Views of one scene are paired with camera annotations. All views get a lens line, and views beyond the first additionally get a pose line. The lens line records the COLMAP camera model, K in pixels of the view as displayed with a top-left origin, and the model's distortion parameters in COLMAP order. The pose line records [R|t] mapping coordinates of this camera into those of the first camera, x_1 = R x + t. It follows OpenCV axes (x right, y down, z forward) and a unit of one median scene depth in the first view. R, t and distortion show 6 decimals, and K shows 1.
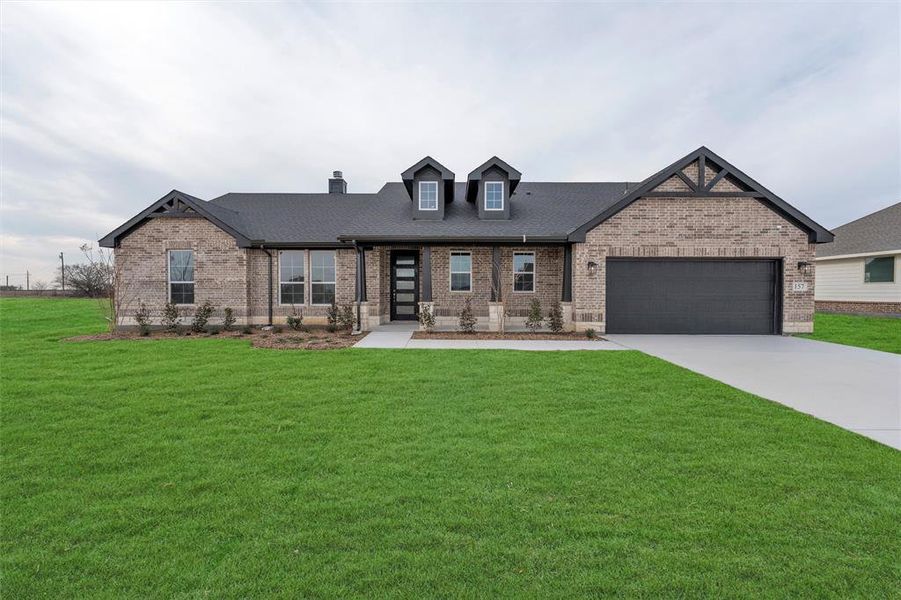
lens RADIAL K [[369.0, 0, 453.3], [0, 369.0, 299.3], [0, 0, 1]] dist [0.000853, -0.000104]
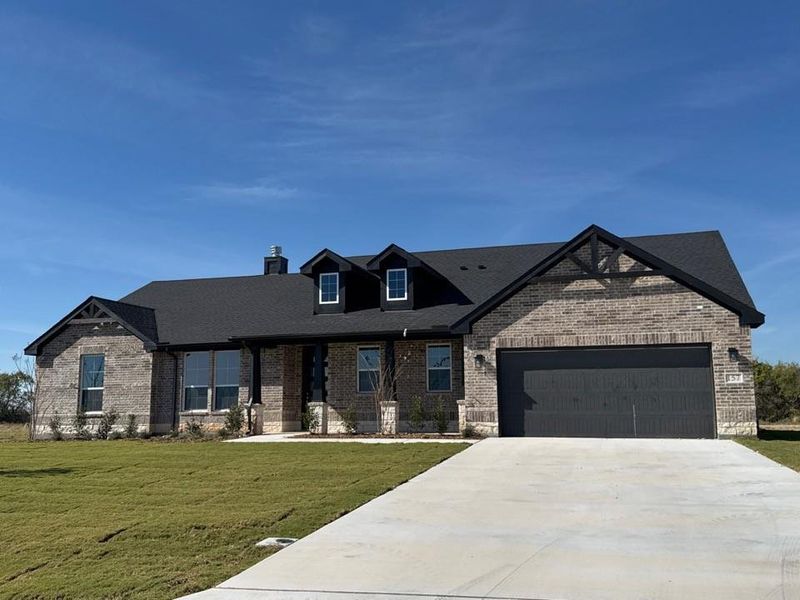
lens RADIAL K [[750.6, 0, 400.0], [0, 750.6, 297.1], [0, 0, 1]] dist [0.203469, -0.470793]
pose [[0.962213, -0.052009, -0.267284, 0.611425], [0.006451, 0.985668, -0.168571, 0.063075], [0.272220, 0.160477, 0.948759, -0.751652]]
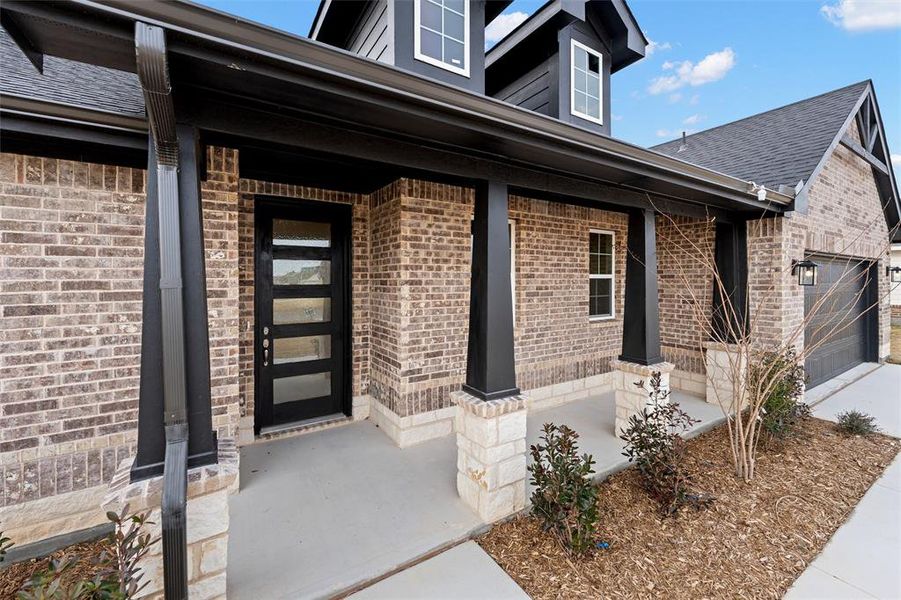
lens RADIAL K [[368.8, 0, 452.1], [0, 368.8, 284.0], [0, 0, 1]] dist [-0.000024, -0.000004]
pose [[0.839106, -0.009307, 0.543888, -0.223737], [0.019735, 0.999716, -0.013341, -0.062830], [-0.543610, 0.021928, 0.839052, 0.748349]]
